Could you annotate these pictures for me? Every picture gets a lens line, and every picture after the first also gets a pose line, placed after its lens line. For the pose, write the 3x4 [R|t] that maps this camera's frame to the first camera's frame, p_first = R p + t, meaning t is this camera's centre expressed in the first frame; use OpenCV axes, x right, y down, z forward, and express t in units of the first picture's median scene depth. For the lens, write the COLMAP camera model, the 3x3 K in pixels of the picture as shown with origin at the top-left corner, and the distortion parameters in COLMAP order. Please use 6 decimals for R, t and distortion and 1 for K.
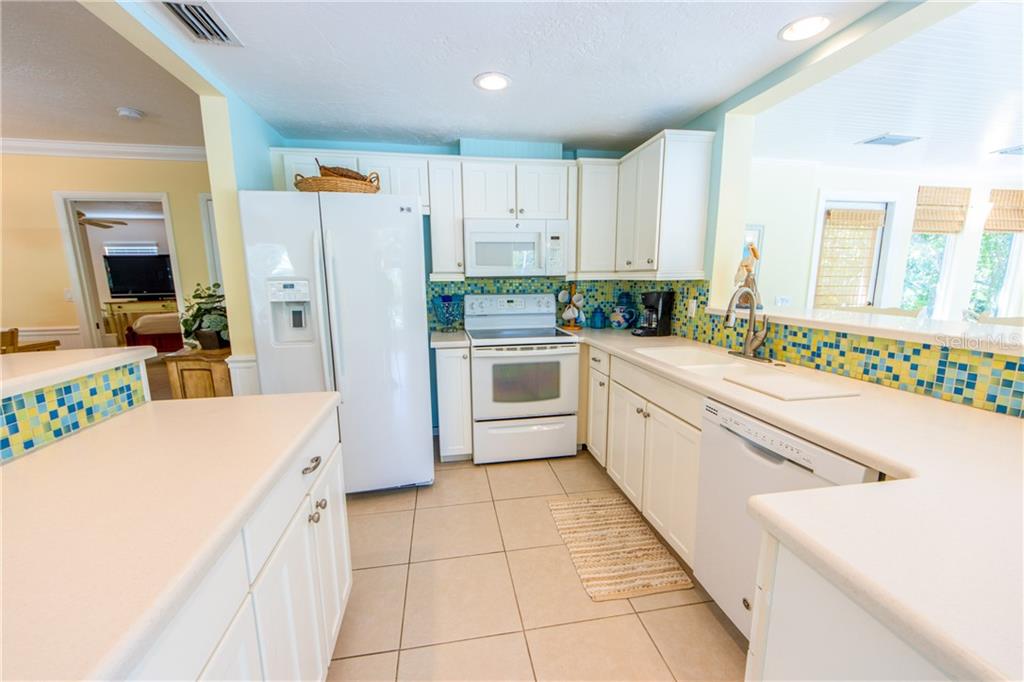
lens RADIAL K [[398.3, 0, 512.0], [0, 398.3, 341.0], [0, 0, 1]] dist [-0.000239, -0.000035]
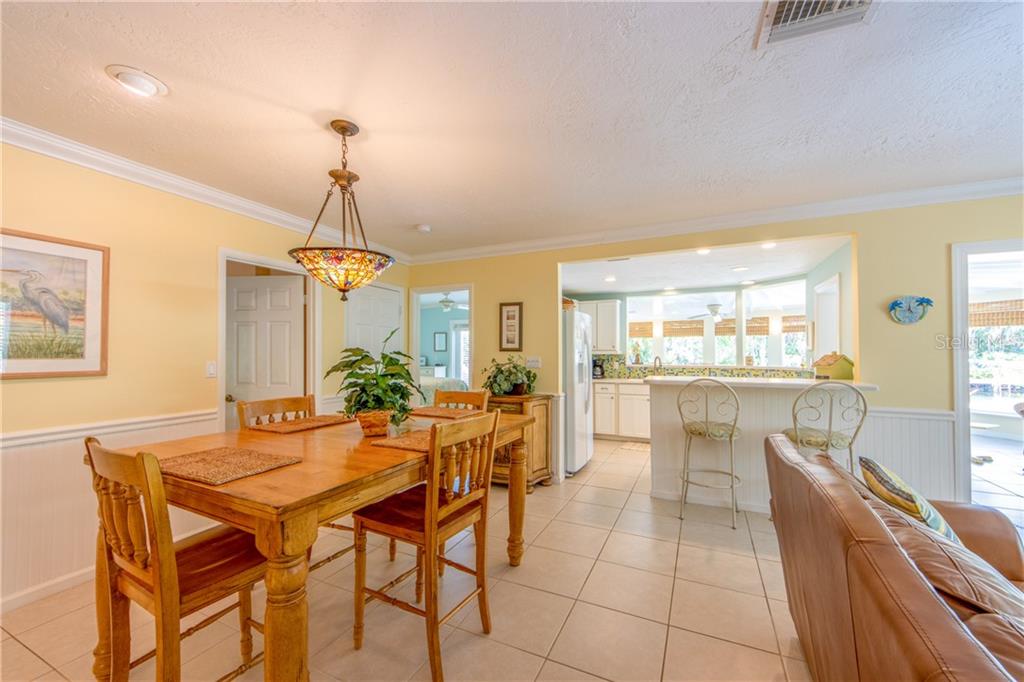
lens RADIAL K [[398.3, 0, 512.0], [0, 398.3, 341.0], [0, 0, 1]] dist [-0.000239, -0.000035]
pose [[0.579863, 0.034261, 0.813993, -2.042727], [0.128422, 0.982781, -0.132849, 0.016177], [-0.804529, 0.181569, 0.565479, 0.083351]]
